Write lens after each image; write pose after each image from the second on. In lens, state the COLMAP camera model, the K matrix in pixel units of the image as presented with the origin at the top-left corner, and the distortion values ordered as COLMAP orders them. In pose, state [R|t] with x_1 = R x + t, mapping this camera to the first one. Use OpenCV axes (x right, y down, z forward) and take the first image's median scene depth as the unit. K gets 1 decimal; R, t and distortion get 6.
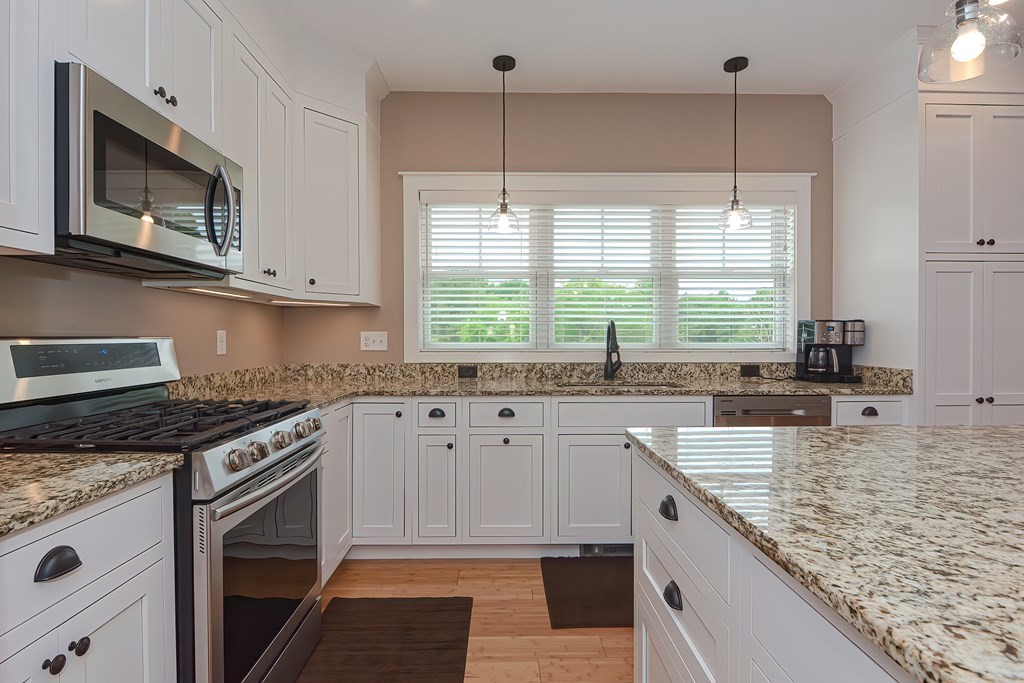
lens RADIAL K [[503.0, 0, 503.8], [0, 503.0, 339.6], [0, 0, 1]] dist [0.003242, -0.008862]
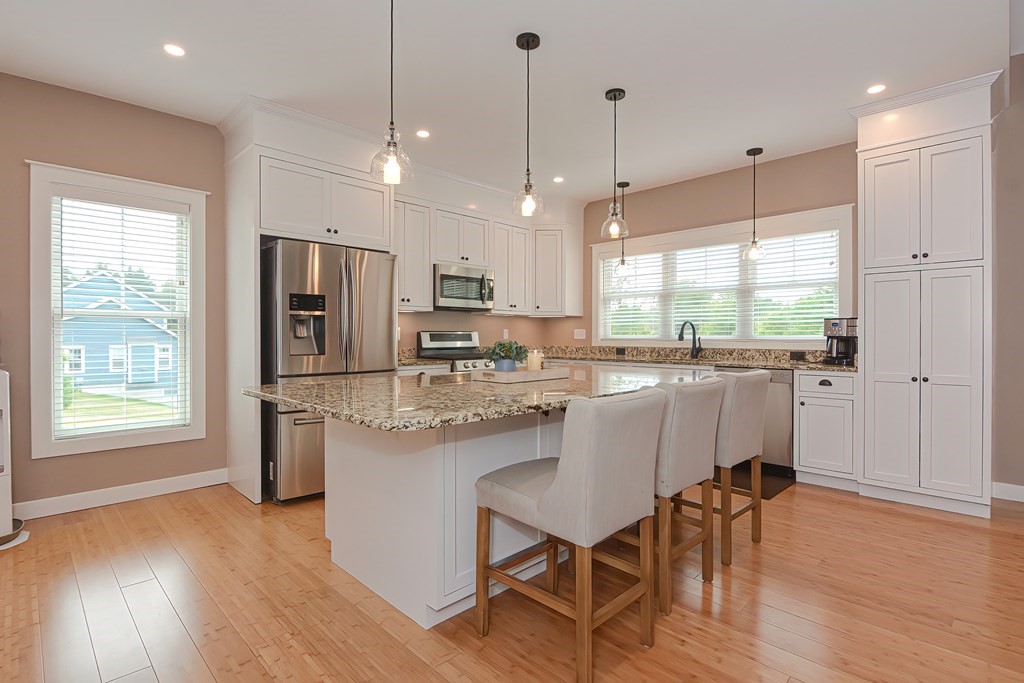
lens RADIAL K [[503.0, 0, 510.4], [0, 503.0, 335.0], [0, 0, 1]] dist [0.003242, -0.008862]
pose [[0.687106, 0.000235, -0.726557, 0.963015], [-0.005704, 0.999971, -0.005070, 0.016902], [0.726535, 0.007628, 0.687087, -0.521498]]
